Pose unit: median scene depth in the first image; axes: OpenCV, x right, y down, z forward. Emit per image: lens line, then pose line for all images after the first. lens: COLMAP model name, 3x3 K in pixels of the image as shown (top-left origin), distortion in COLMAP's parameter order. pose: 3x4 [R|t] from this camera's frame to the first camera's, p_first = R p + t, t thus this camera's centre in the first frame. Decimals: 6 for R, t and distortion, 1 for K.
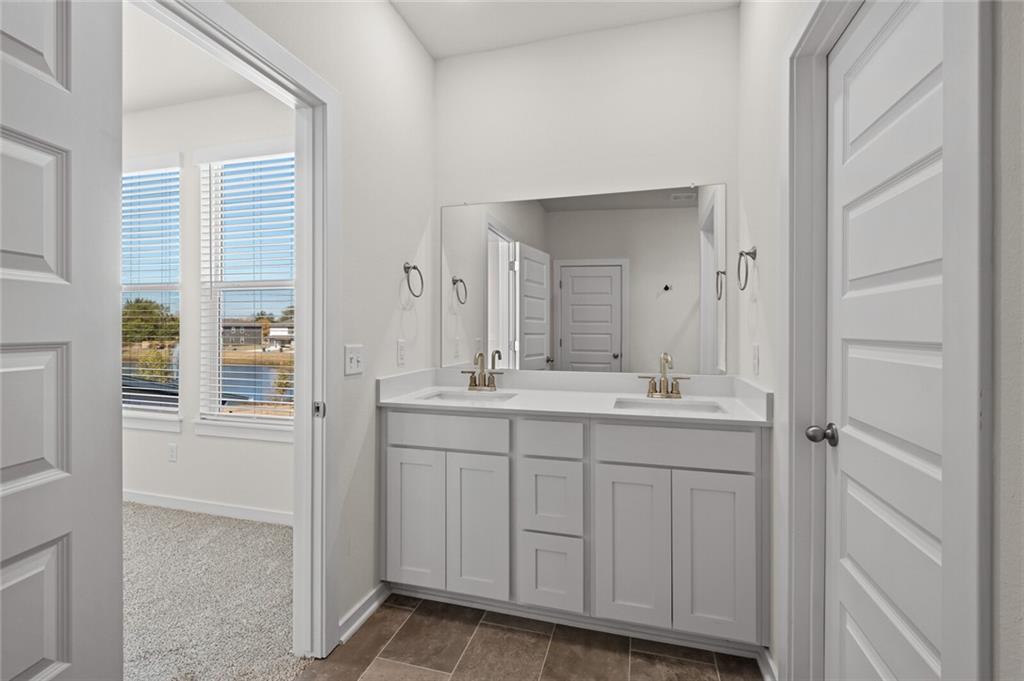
lens RADIAL K [[448.8, 0, 510.2], [0, 448.8, 332.0], [0, 0, 1]] dist [0.002590, -0.003519]
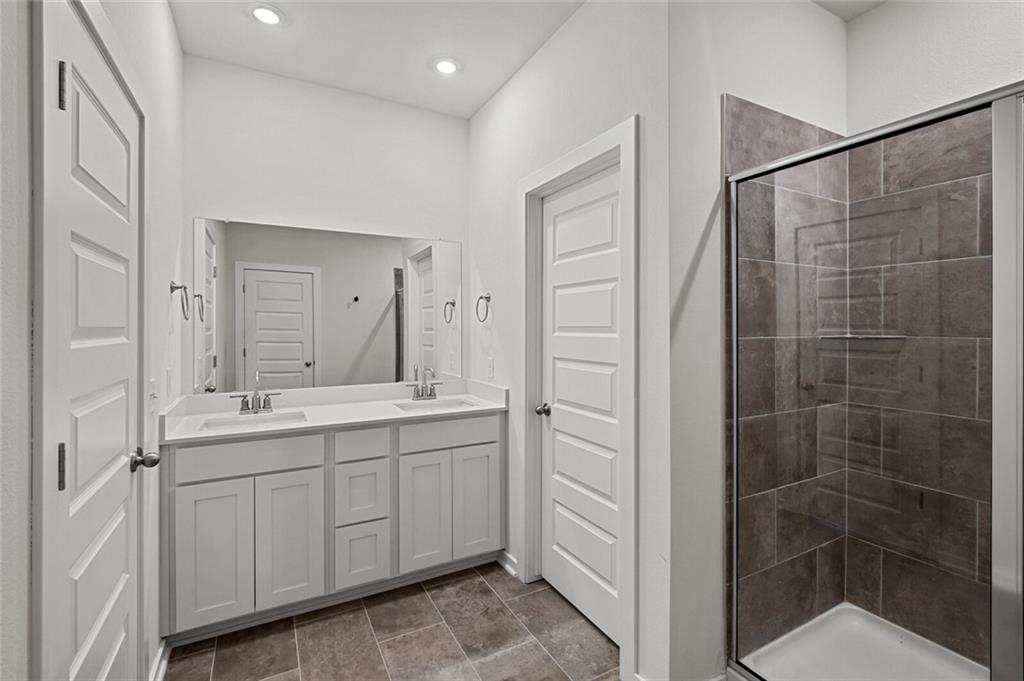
lens RADIAL K [[448.8, 0, 522.0], [0, 448.8, 333.1], [0, 0, 1]] dist [0.002590, -0.003519]
pose [[0.711812, -0.007425, 0.702331, -0.453489], [0.005193, 0.999972, 0.005309, -0.065559], [-0.702351, -0.000131, 0.711830, -0.163420]]
